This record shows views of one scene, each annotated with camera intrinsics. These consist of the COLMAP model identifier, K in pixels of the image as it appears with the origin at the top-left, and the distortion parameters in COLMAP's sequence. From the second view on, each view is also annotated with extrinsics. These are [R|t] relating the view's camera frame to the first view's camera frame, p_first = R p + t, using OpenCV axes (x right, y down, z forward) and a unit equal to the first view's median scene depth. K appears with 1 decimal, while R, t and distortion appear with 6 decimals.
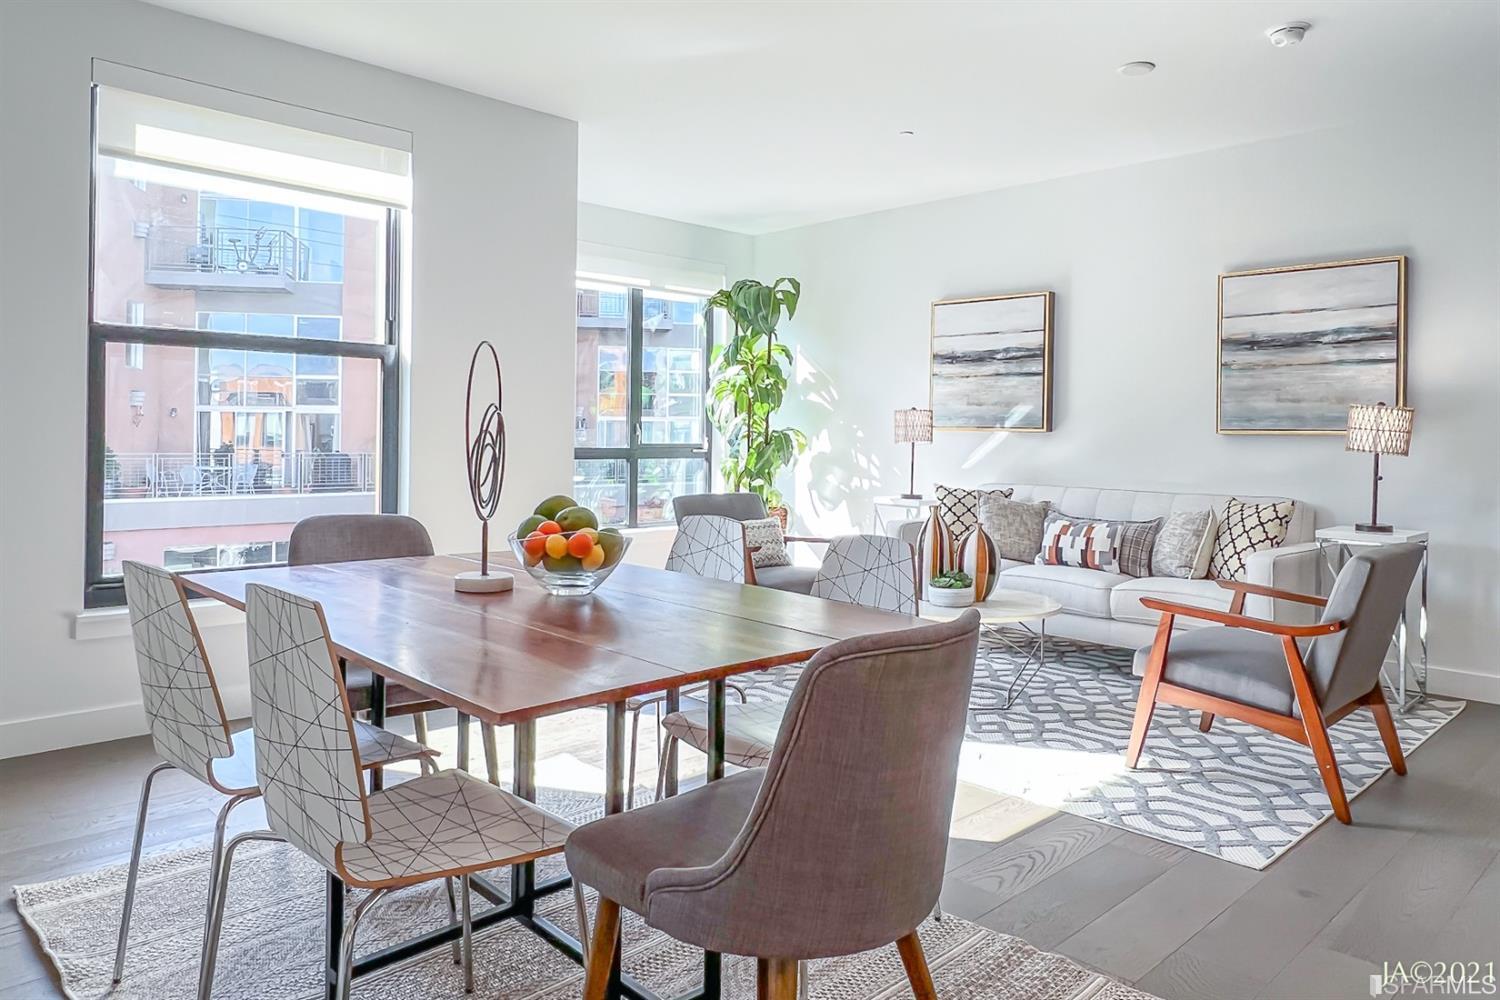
lens RADIAL K [[1014.5, 0, 766.5], [0, 1014.5, 428.8], [0, 0, 1]] dist [0.000663, -0.002069]
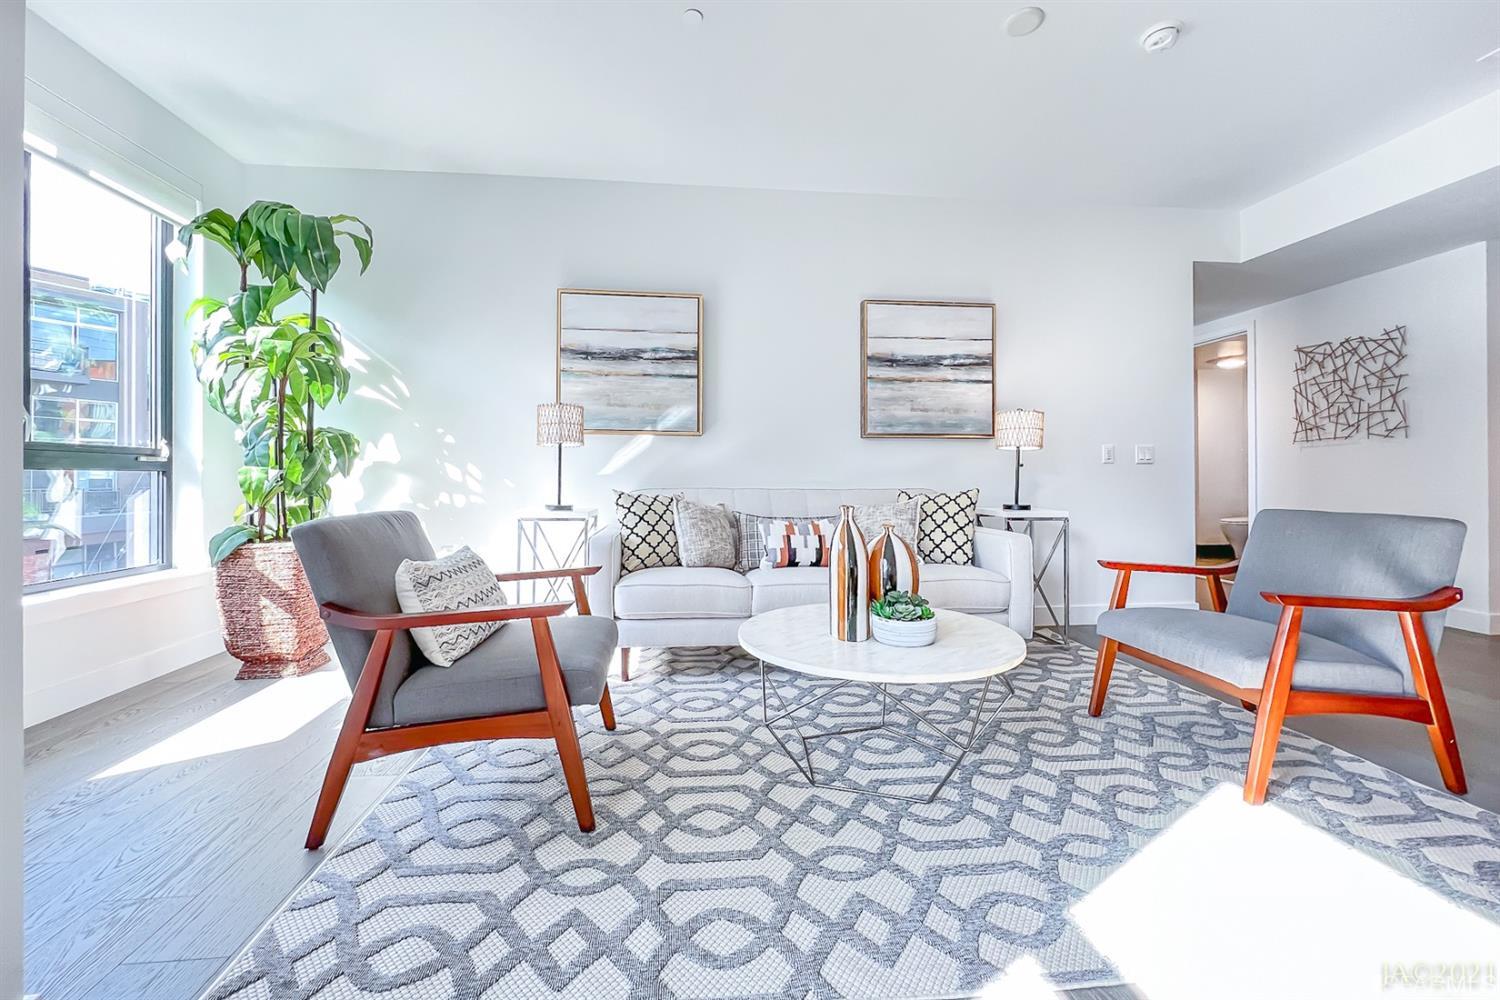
lens RADIAL K [[617.1, 0, 733.9], [0, 617.1, 476.0], [0, 0, 1]] dist [-0.000888, 0.000276]
pose [[0.633592, -0.000063, 0.773668, -0.237825], [0.006279, 0.999967, -0.005061, 0.063771], [-0.773642, 0.008065, 0.633571, 0.833162]]
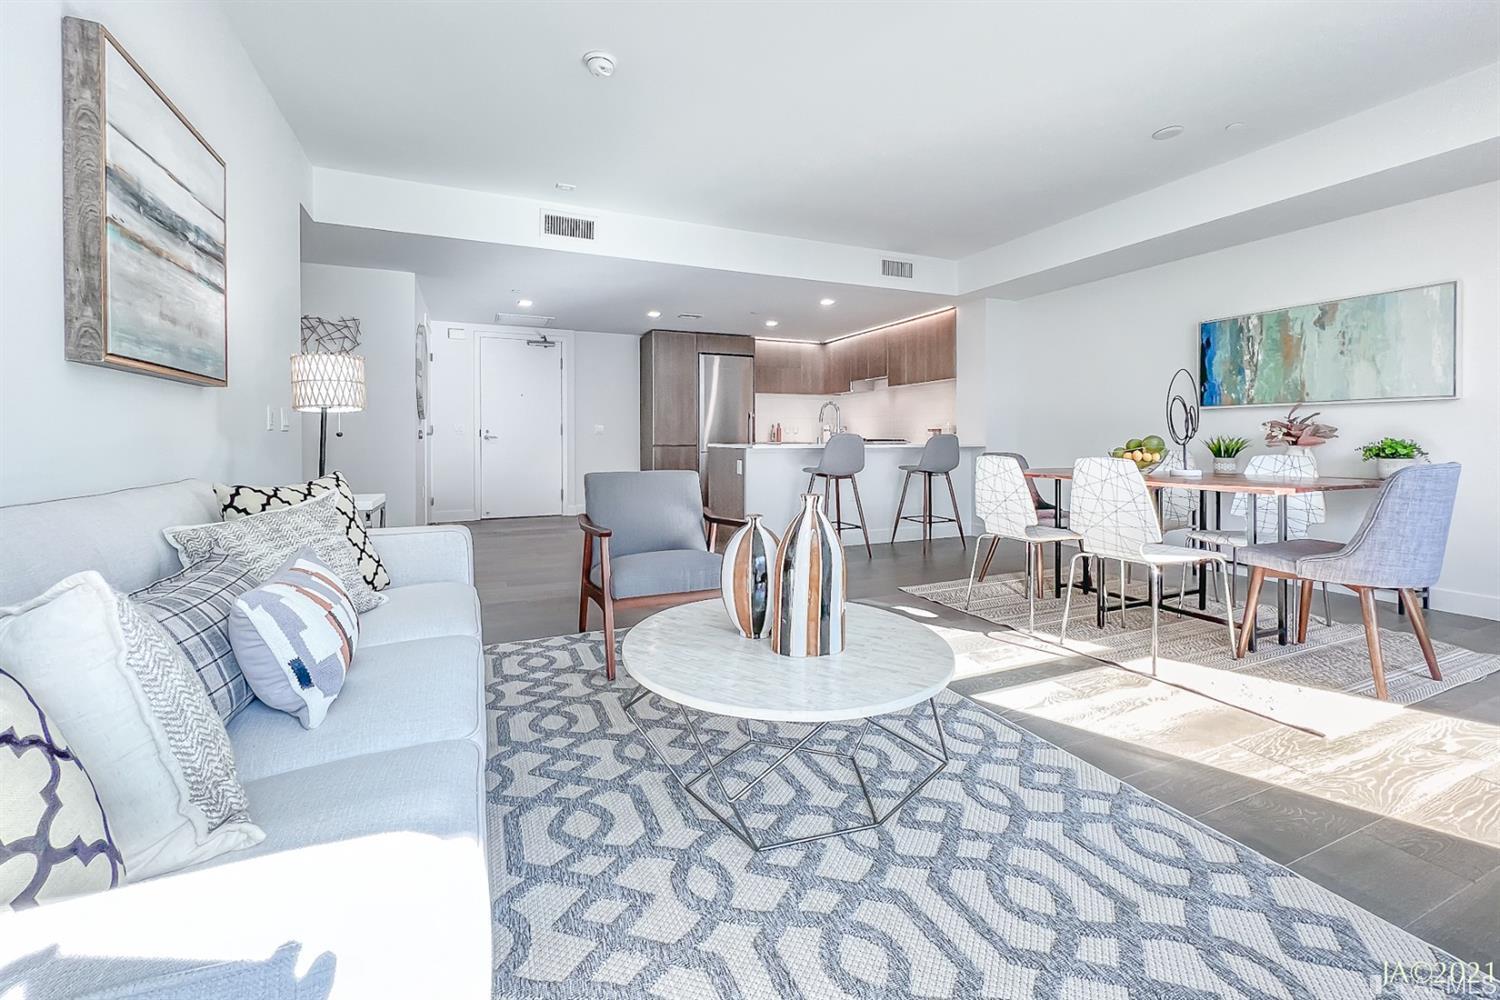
lens RADIAL K [[617.1, 0, 711.8], [0, 617.1, 447.1], [0, 0, 1]] dist [-0.000888, 0.000276]
pose [[-0.928394, -0.017061, 0.371204, 0.125200], [-0.009641, 0.999715, 0.021835, 0.041332], [-0.371471, 0.016692, -0.928294, 1.506976]]
